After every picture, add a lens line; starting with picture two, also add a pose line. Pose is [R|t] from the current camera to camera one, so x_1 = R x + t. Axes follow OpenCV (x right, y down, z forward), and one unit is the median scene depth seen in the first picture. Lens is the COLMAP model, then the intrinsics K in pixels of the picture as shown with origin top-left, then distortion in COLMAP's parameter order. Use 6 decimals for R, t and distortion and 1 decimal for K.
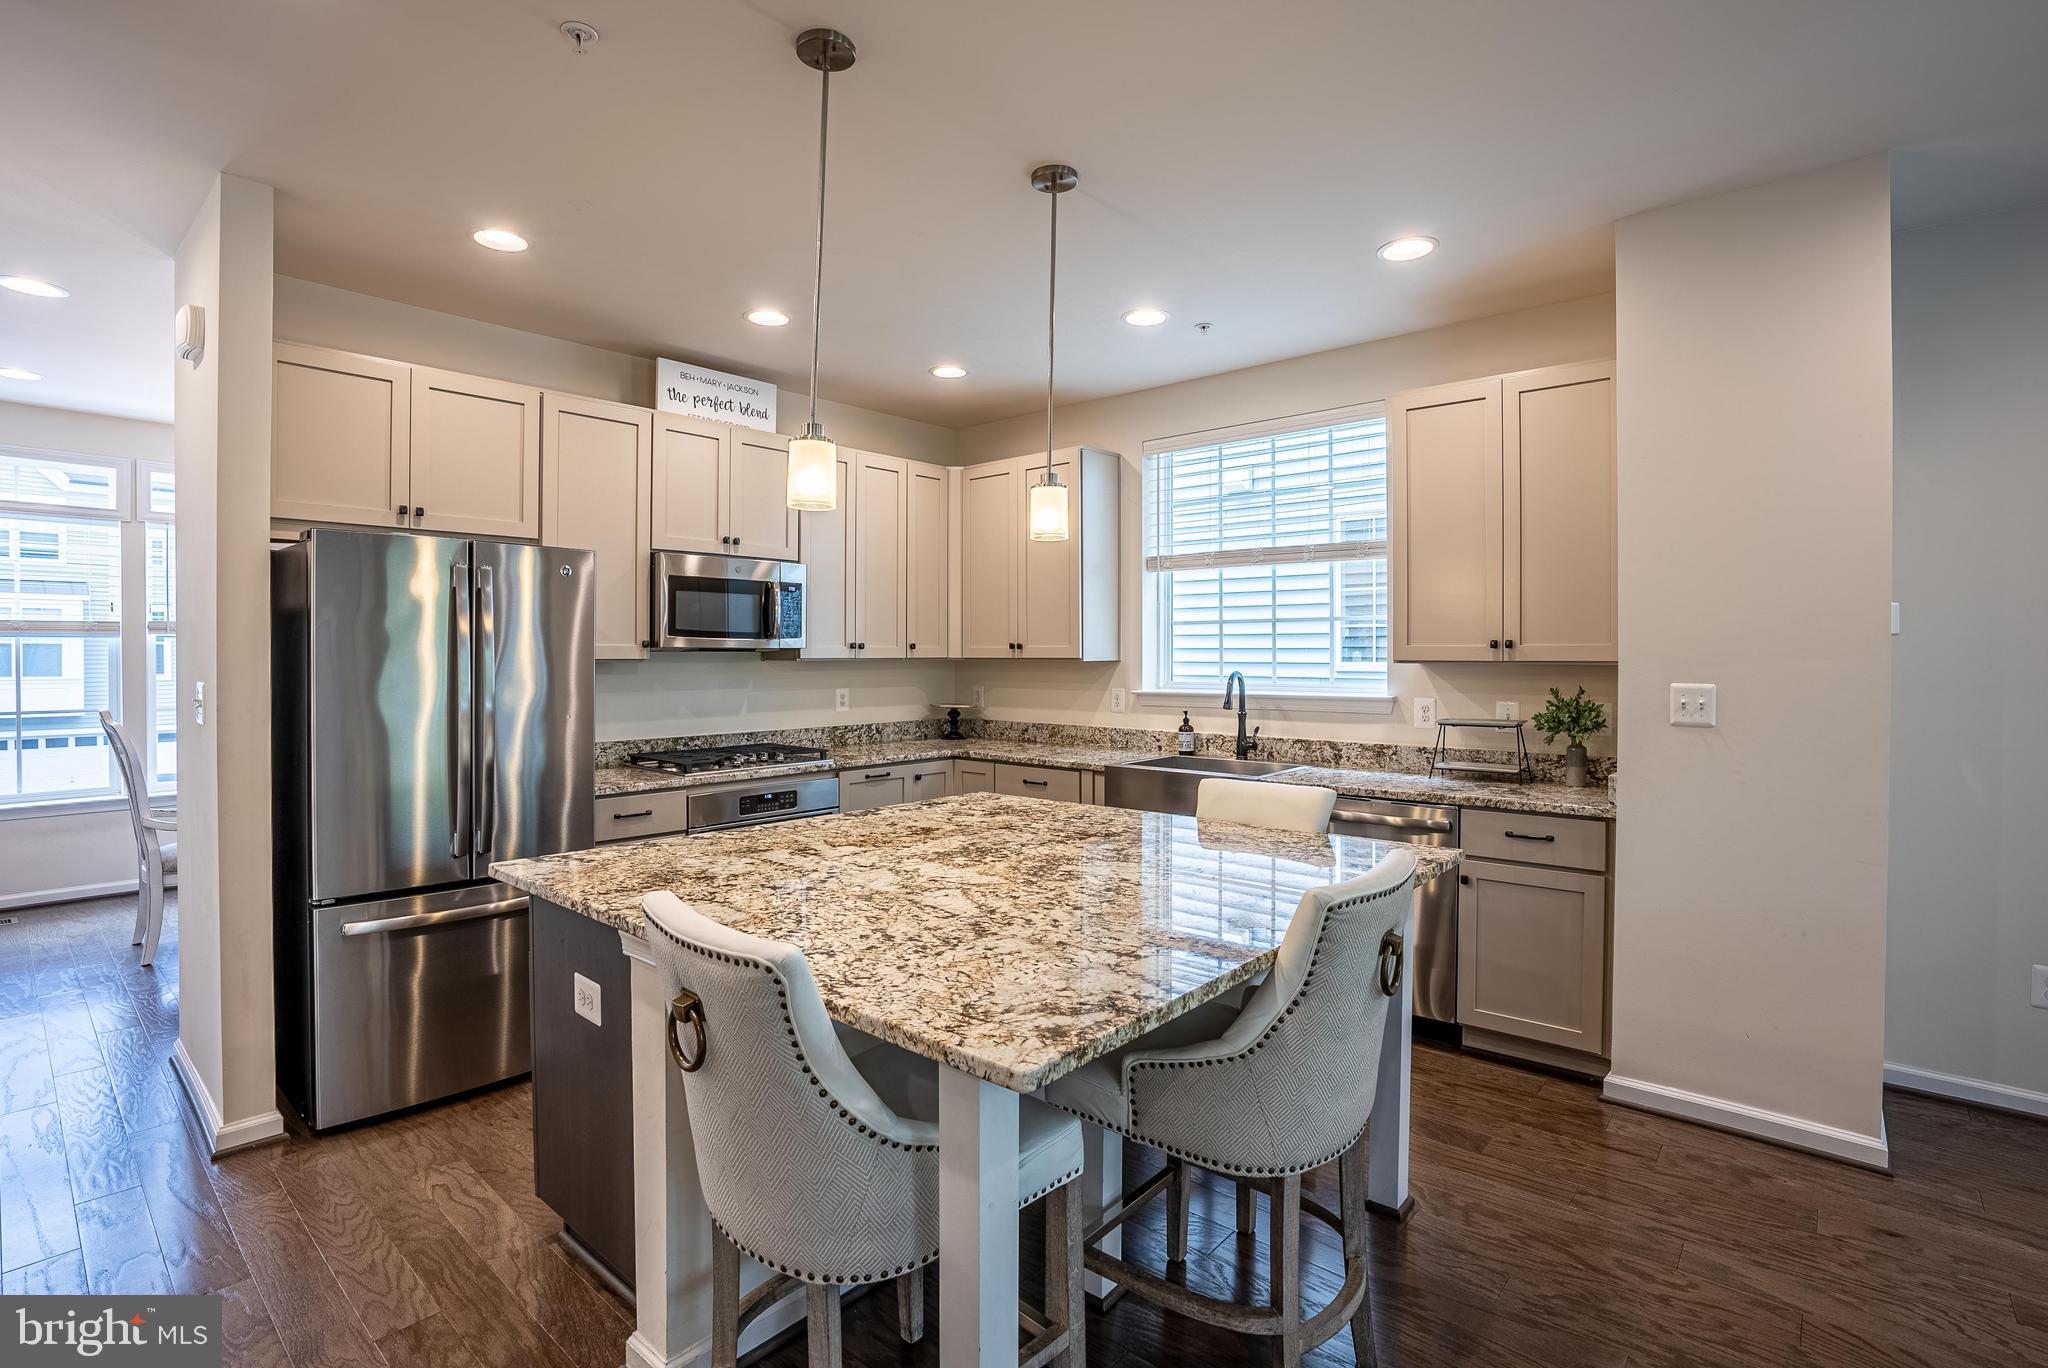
lens RADIAL K [[970.0, 0, 1028.8], [0, 970.0, 665.1], [0, 0, 1]] dist [-0.070990, 0.030817]
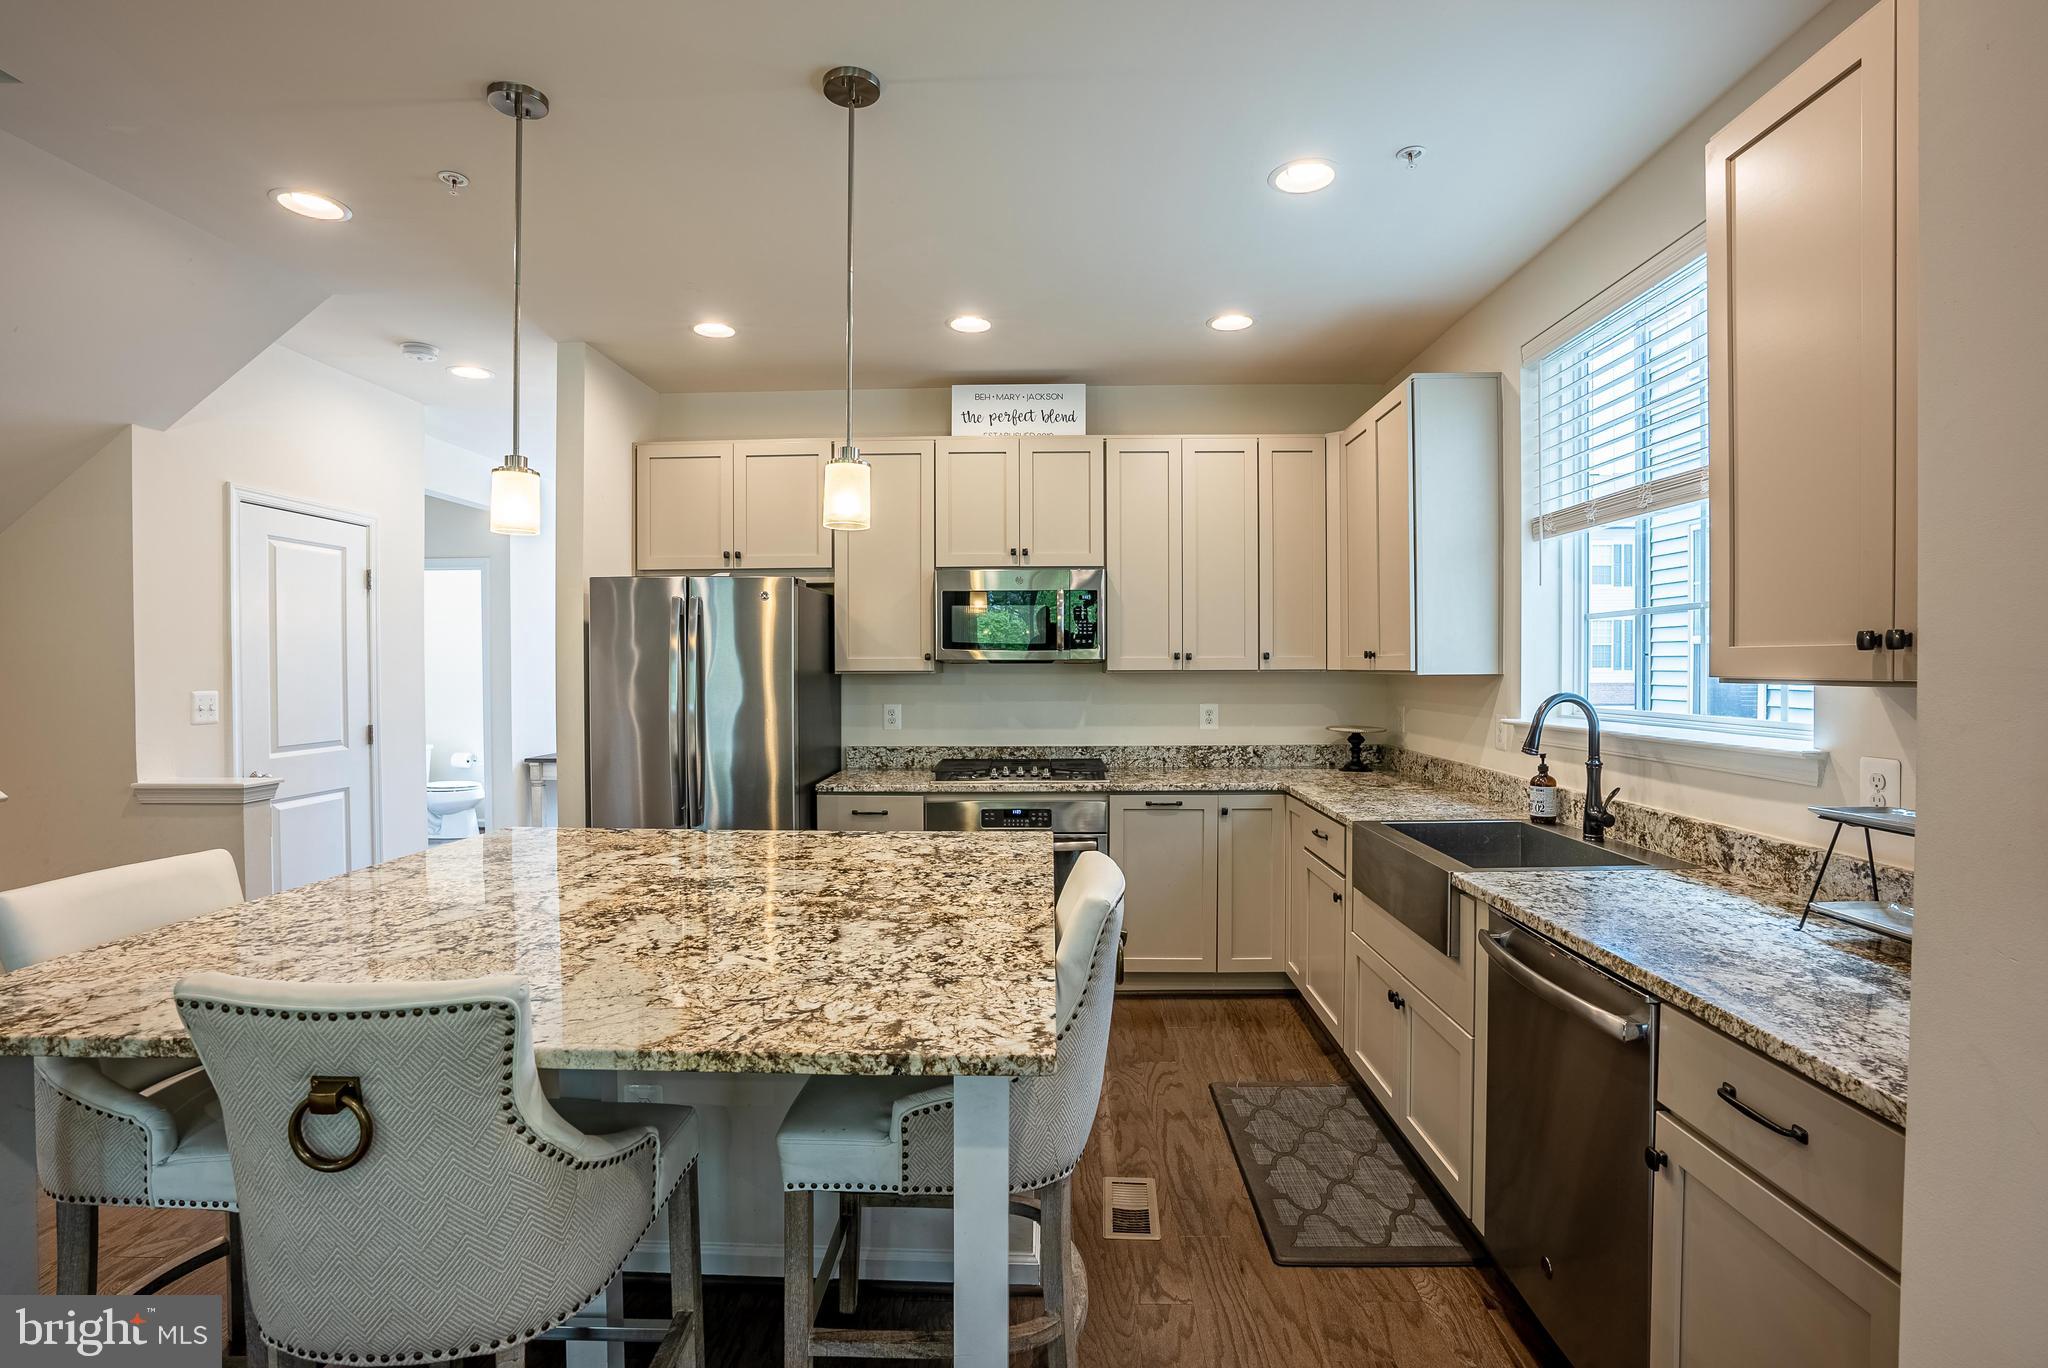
lens RADIAL K [[962.2, 0, 1030.4], [0, 962.2, 679.9], [0, 0, 1]] dist [-0.069731, 0.028689]
pose [[0.635978, 0.008848, -0.771657, 0.450651], [-0.005707, 0.999961, 0.006762, -0.003510], [0.771686, 0.000103, 0.636003, 0.363639]]
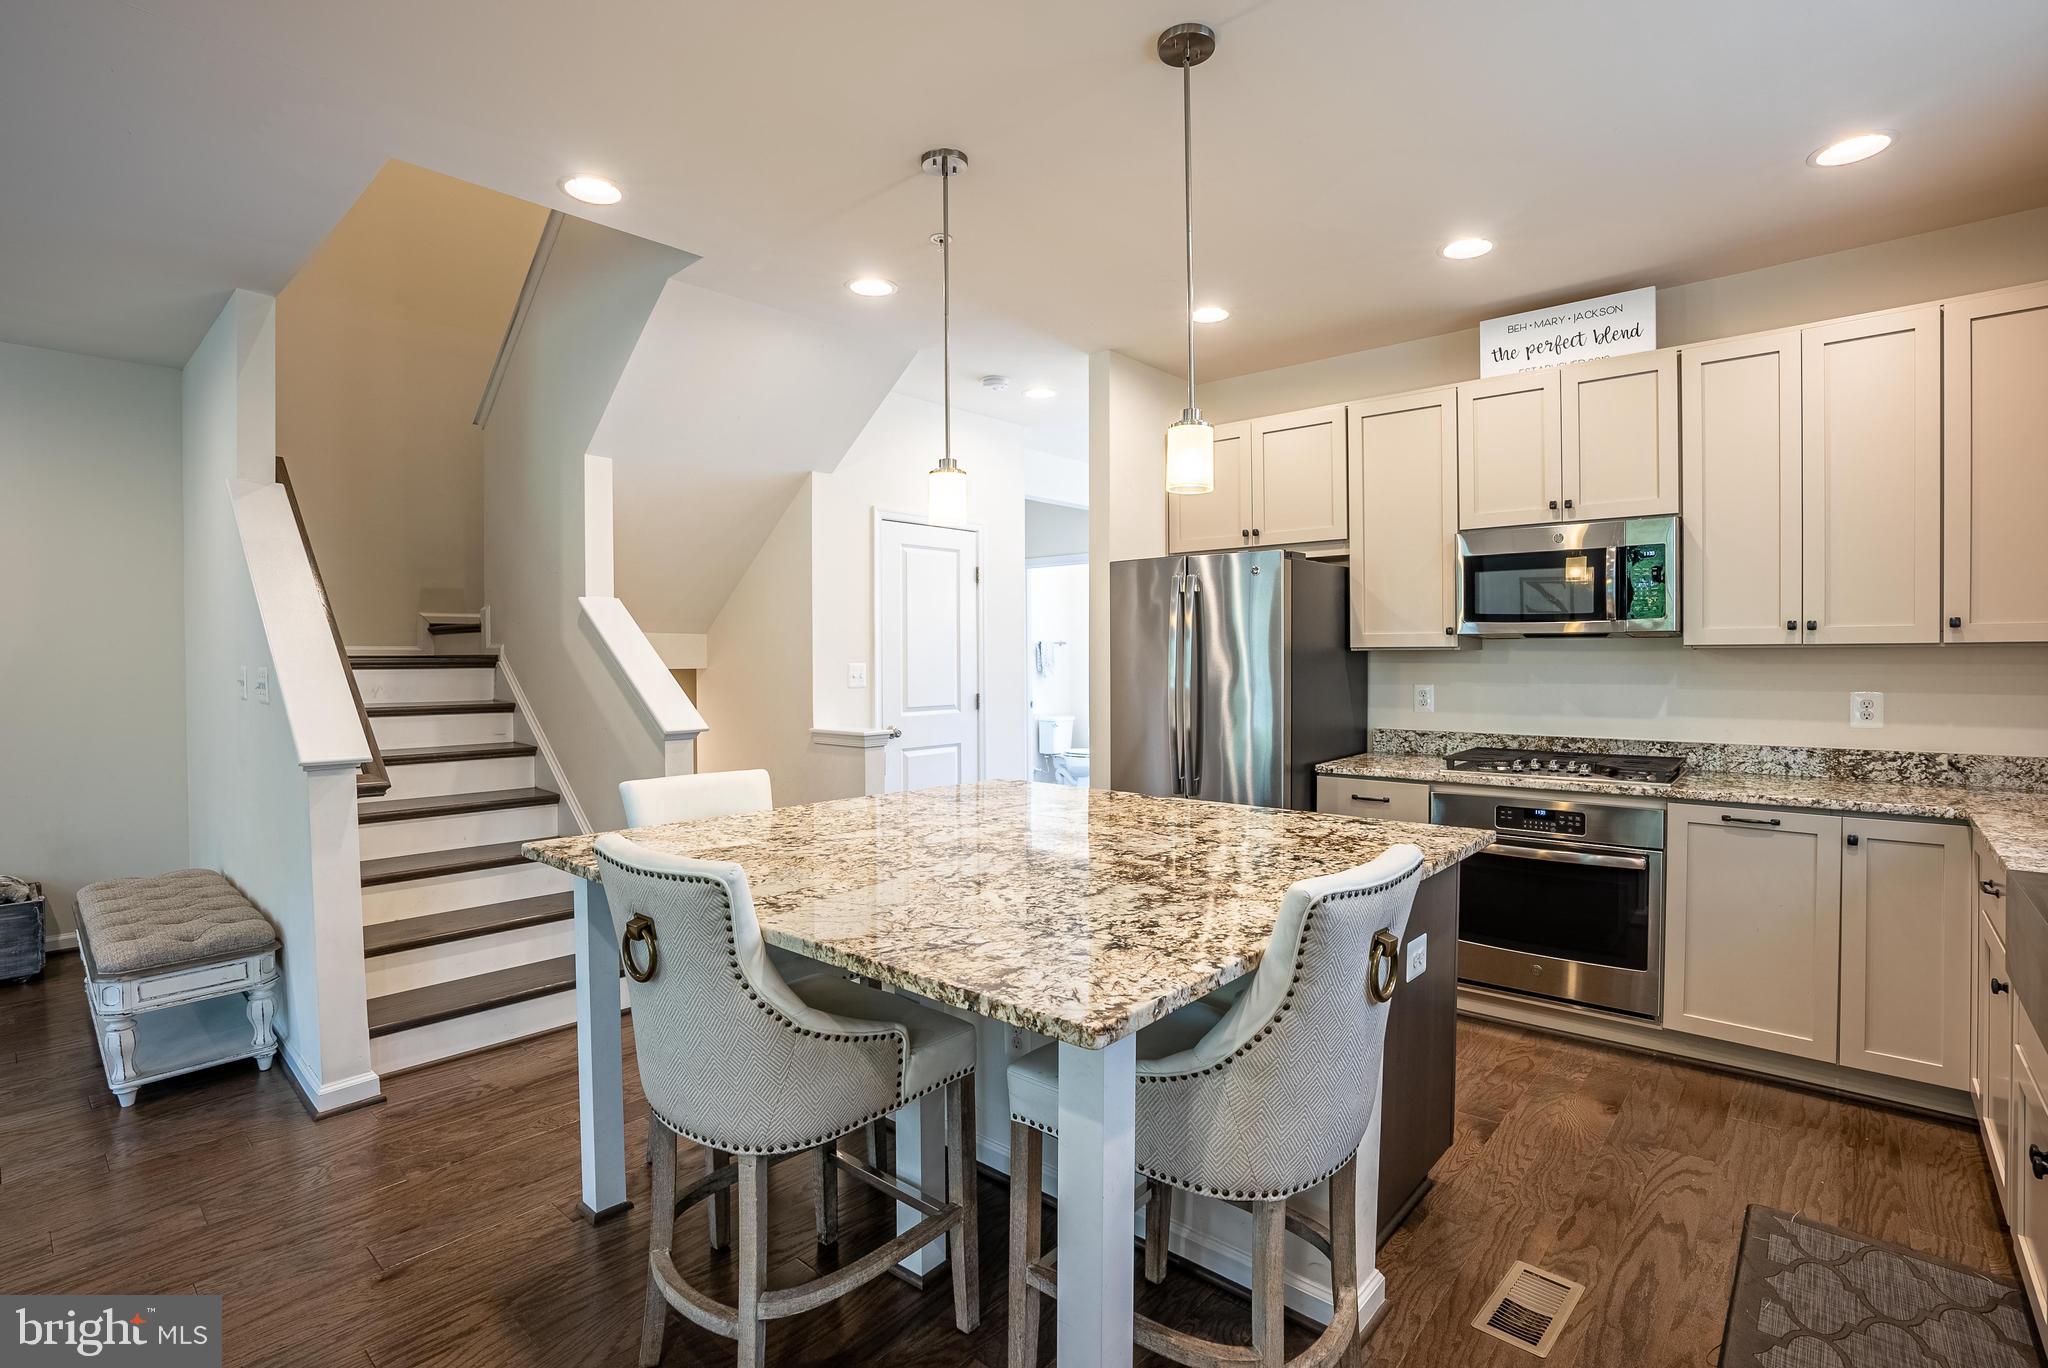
lens RADIAL K [[970.0, 0, 1028.8], [0, 970.0, 665.1], [0, 0, 1]] dist [-0.070990, 0.030817]
pose [[-0.004405, 0.008520, -0.999954, 0.500444], [-0.008352, 0.999929, 0.008556, 0.006812], [0.999955, 0.008389, -0.004333, 0.524571]]
